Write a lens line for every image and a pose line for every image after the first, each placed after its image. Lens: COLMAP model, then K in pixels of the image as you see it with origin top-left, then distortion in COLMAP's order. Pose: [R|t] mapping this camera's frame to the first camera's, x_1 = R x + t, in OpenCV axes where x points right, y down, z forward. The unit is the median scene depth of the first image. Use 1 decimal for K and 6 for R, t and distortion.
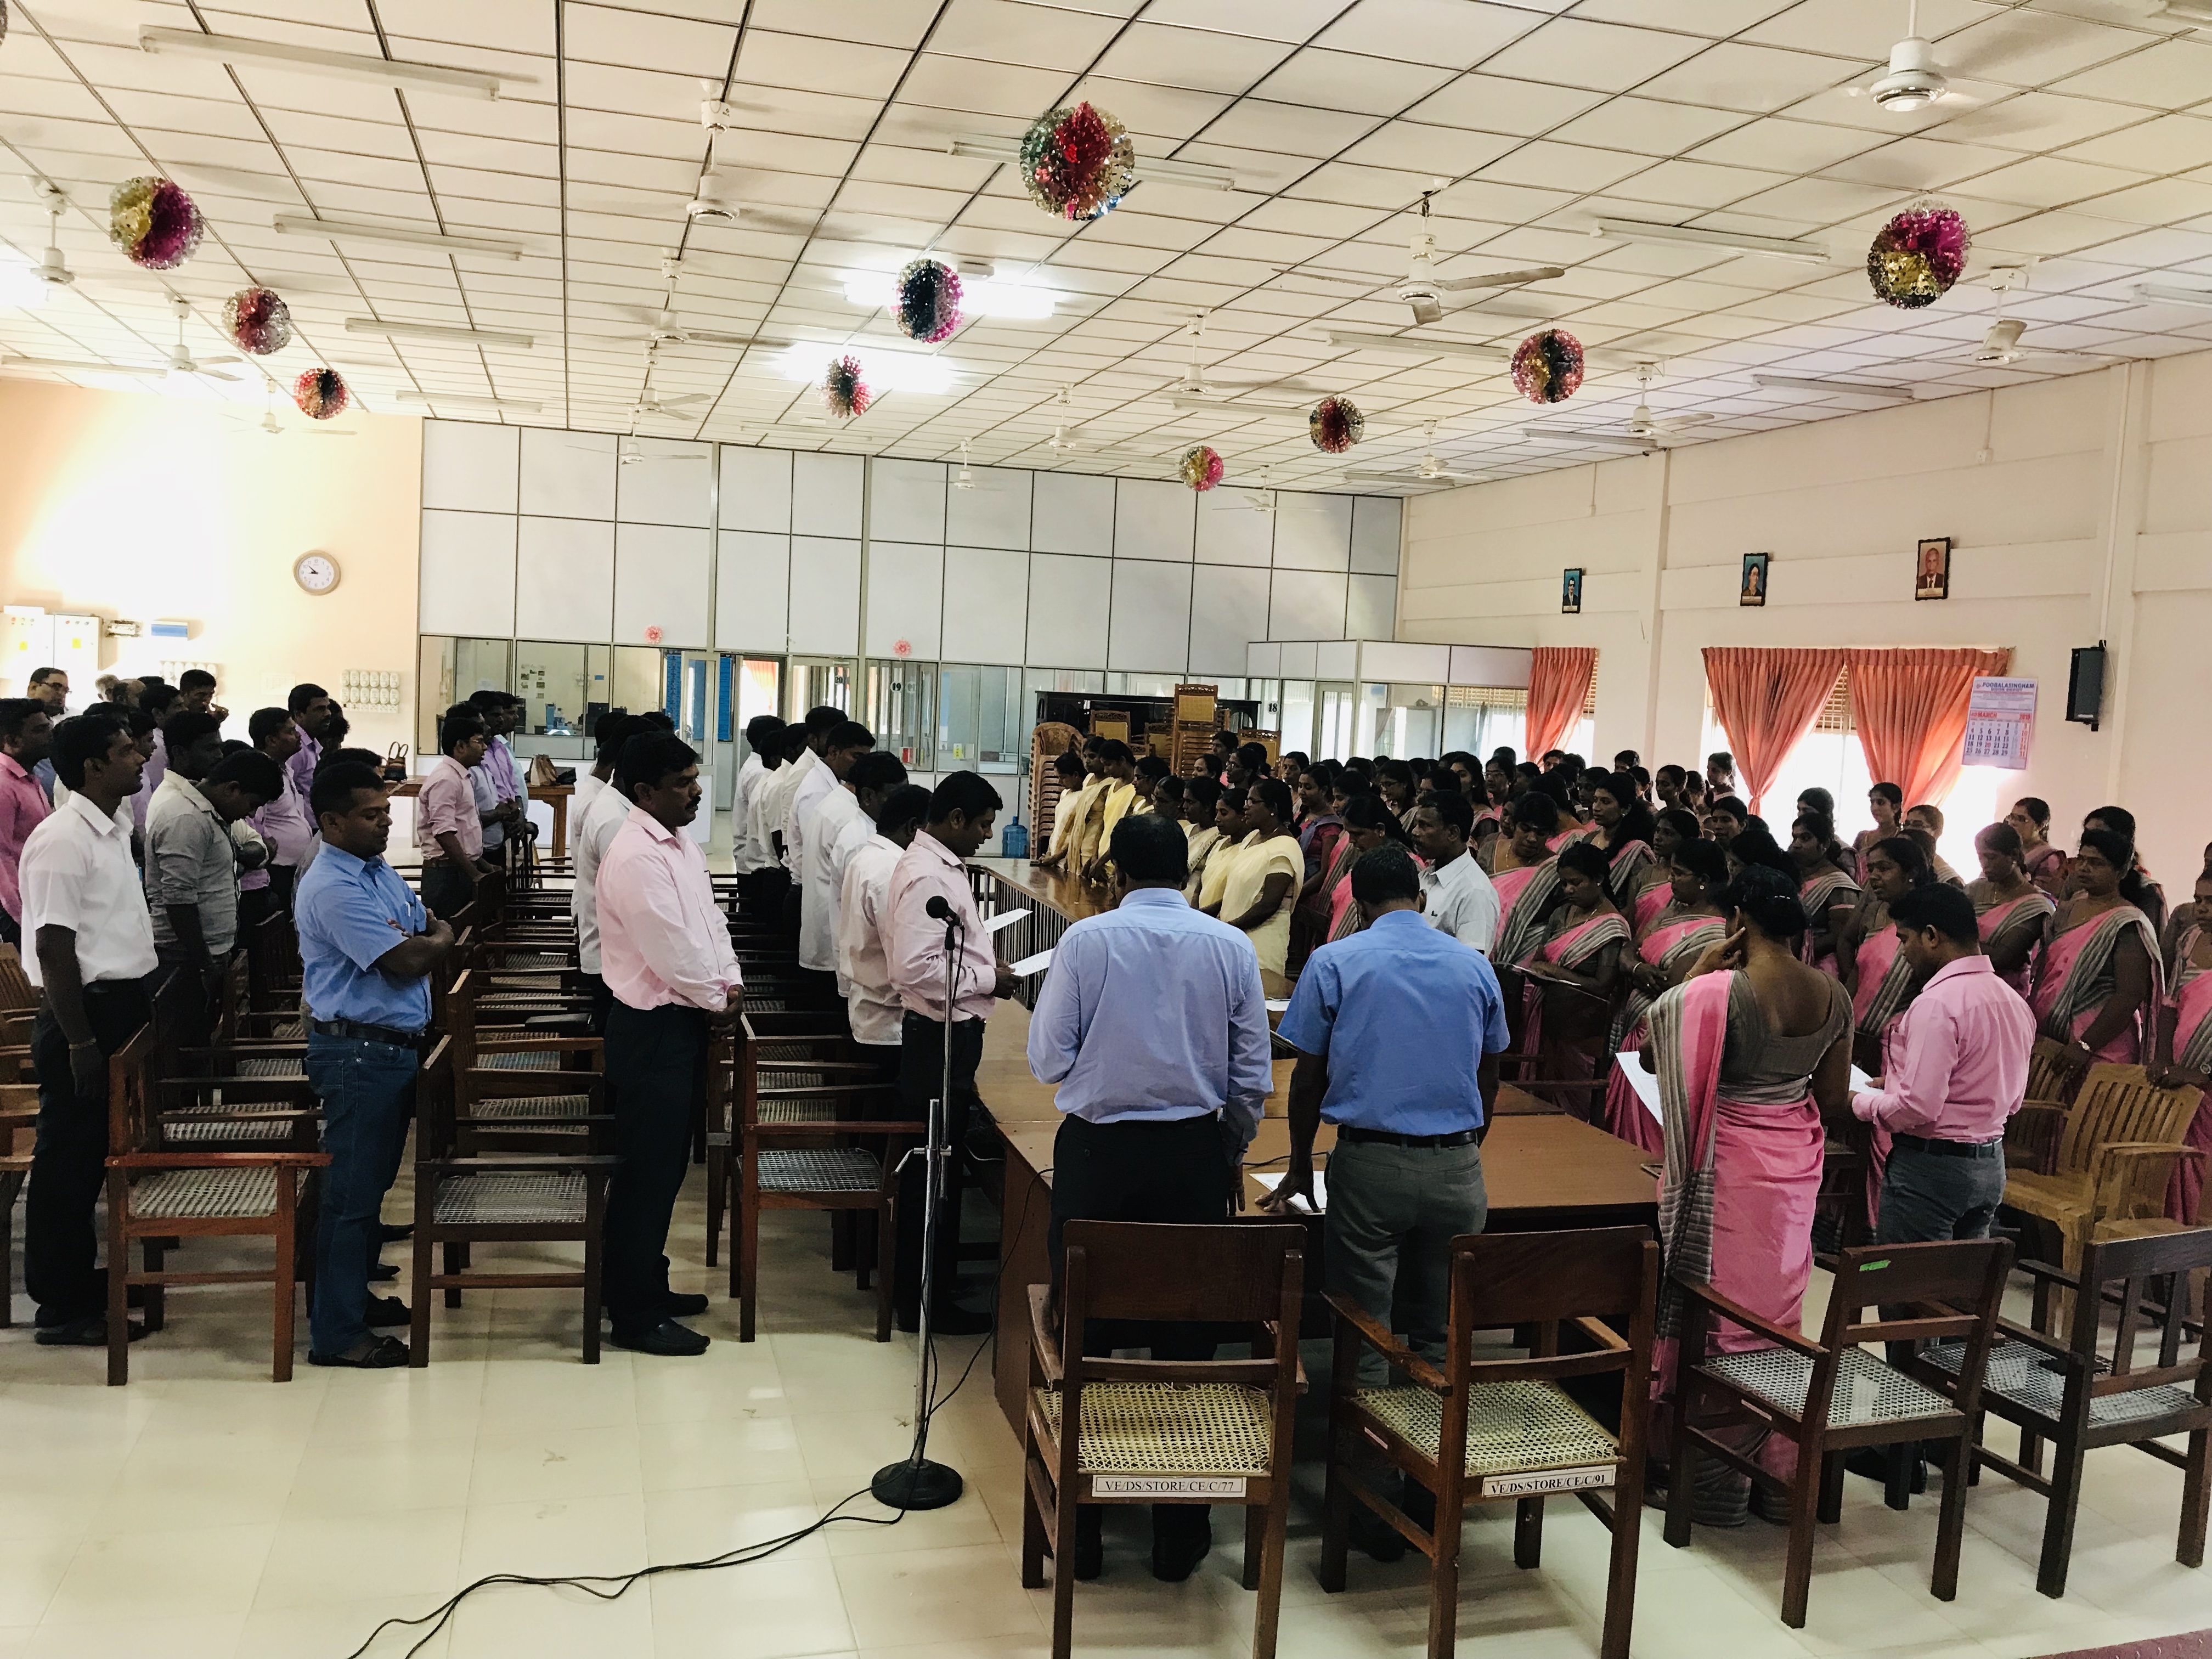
lens RADIAL K [[1798.9, 0, 1106.0], [0, 1798.9, 829.5], [0, 0, 1]] dist [0.040946, -0.010250]
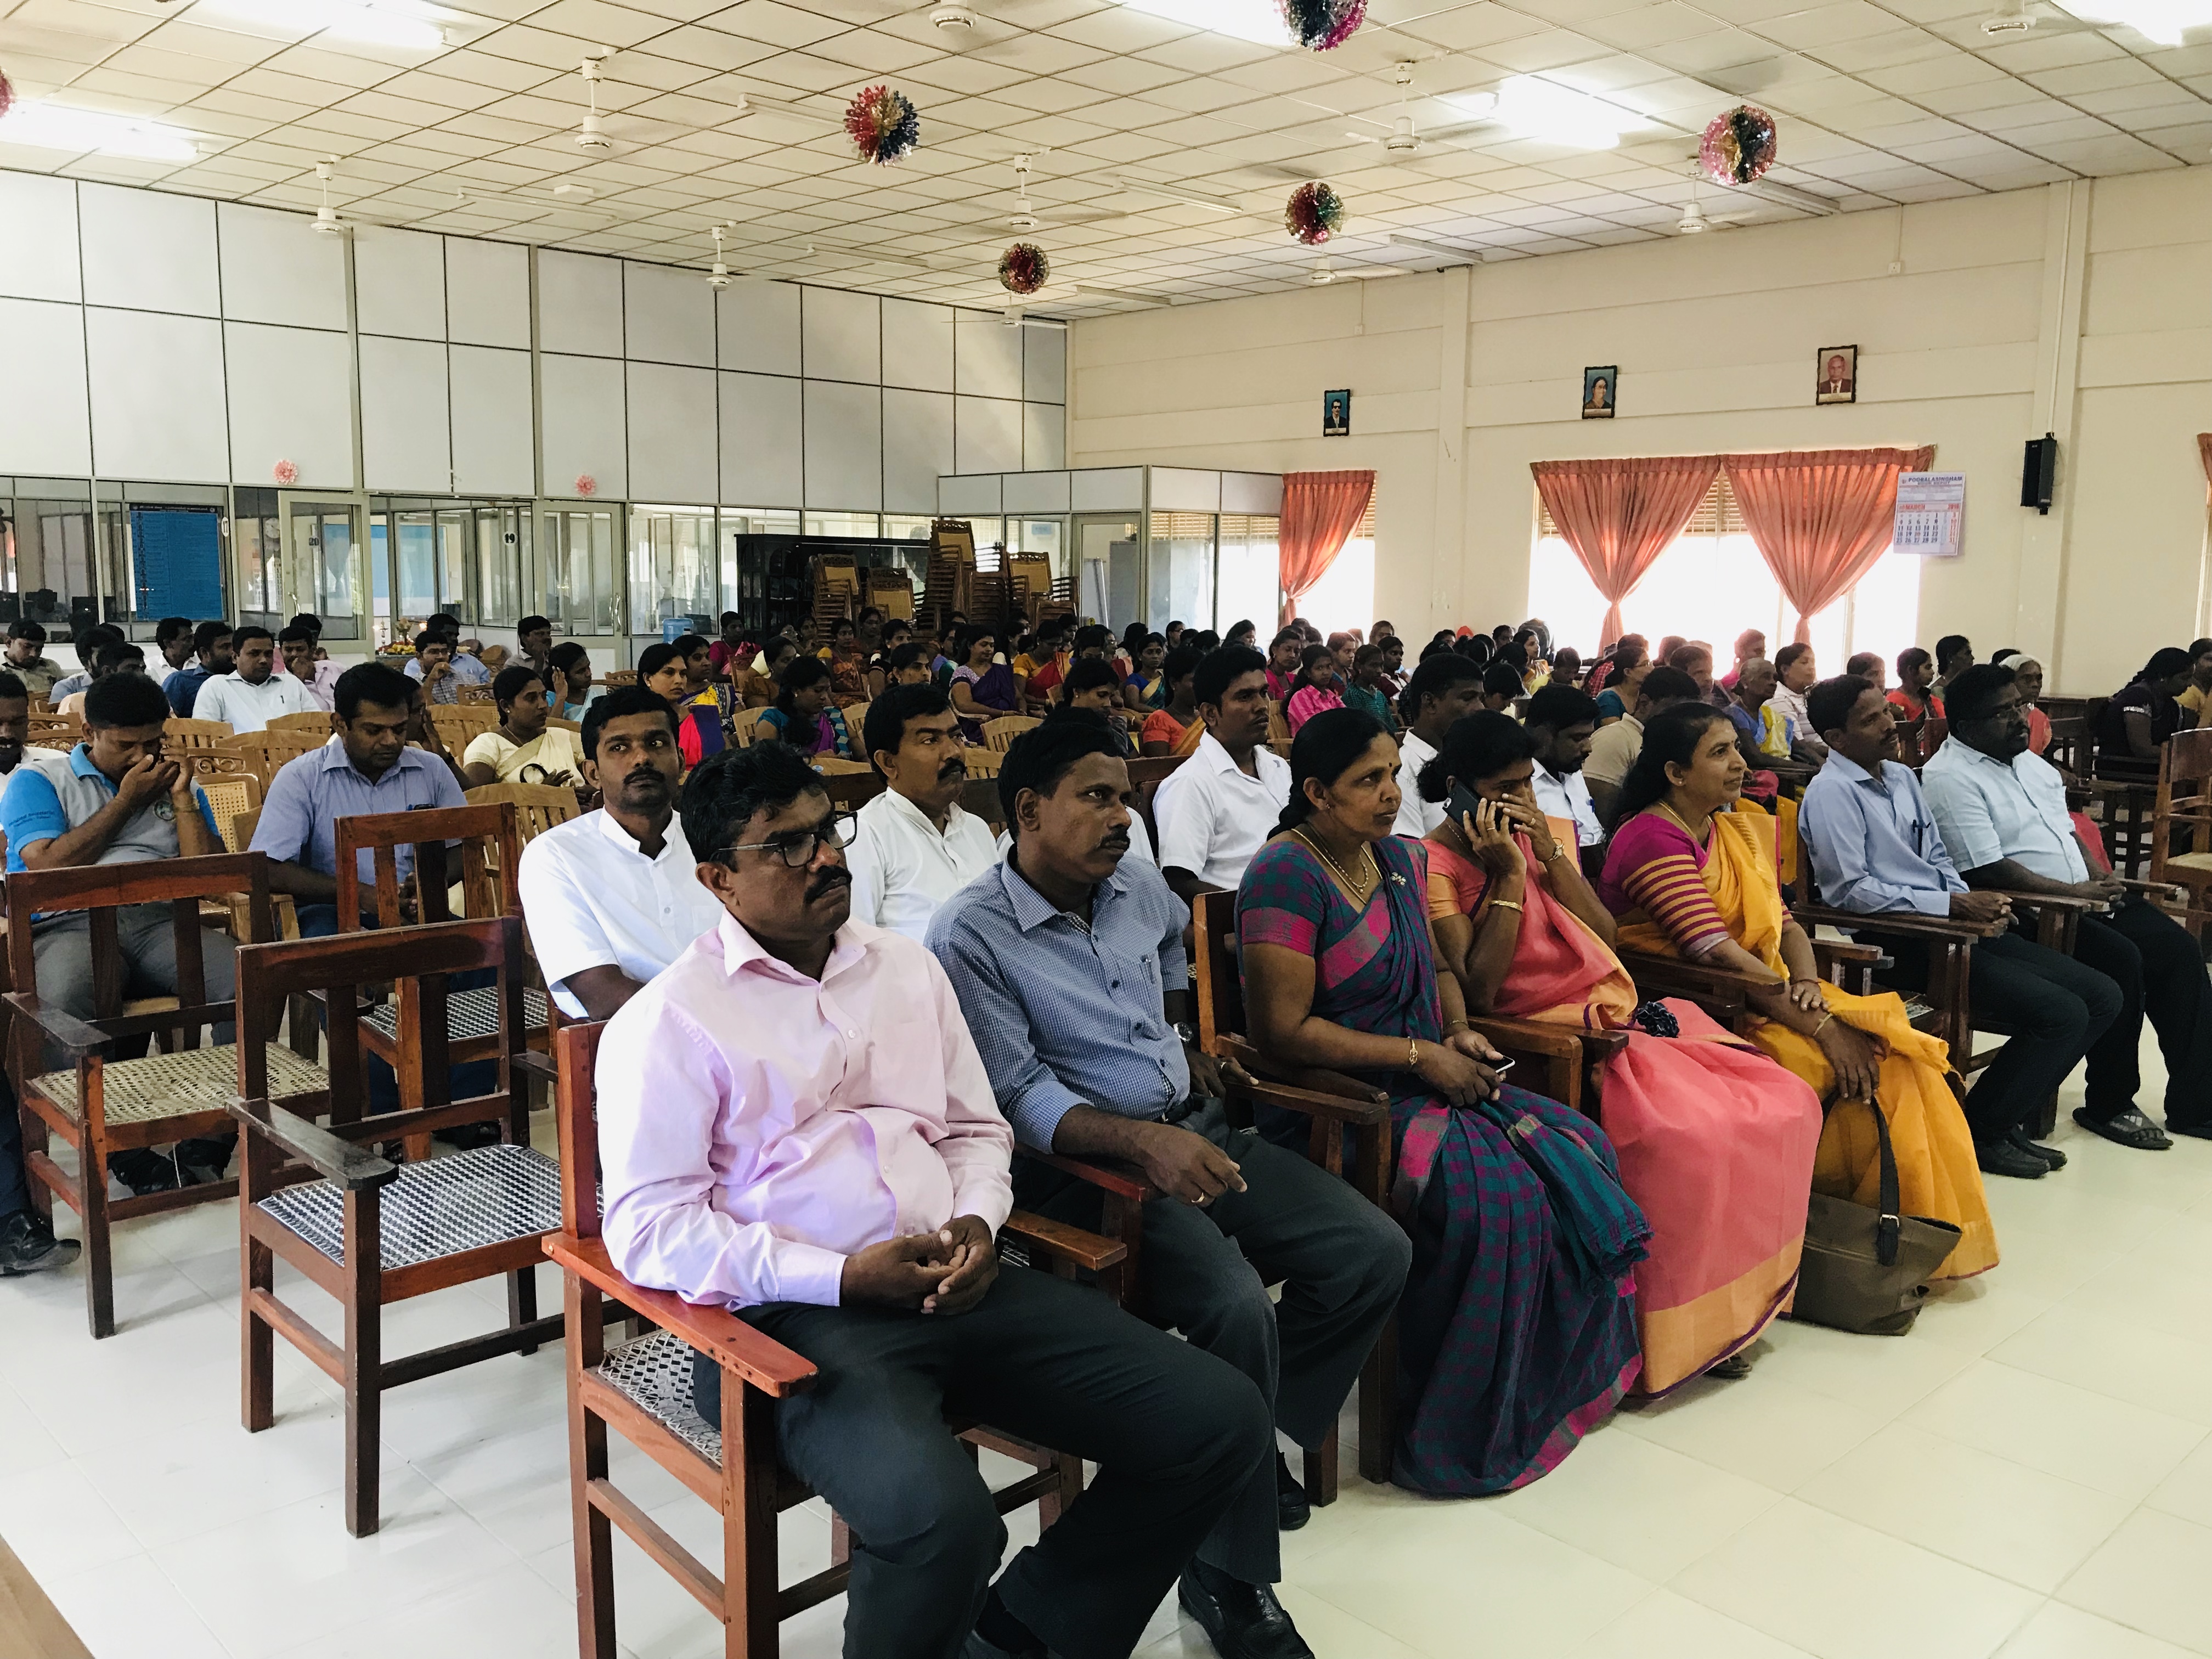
lens RADIAL K [[1798.9, 0, 1106.0], [0, 1798.9, 829.5], [0, 0, 1]] dist [0.040946, -0.010250]
pose [[0.882256, -0.104953, 0.458921, -0.365478], [0.072713, 0.993514, 0.087423, -0.000336], [-0.465120, -0.043760, 0.884165, 0.187203]]
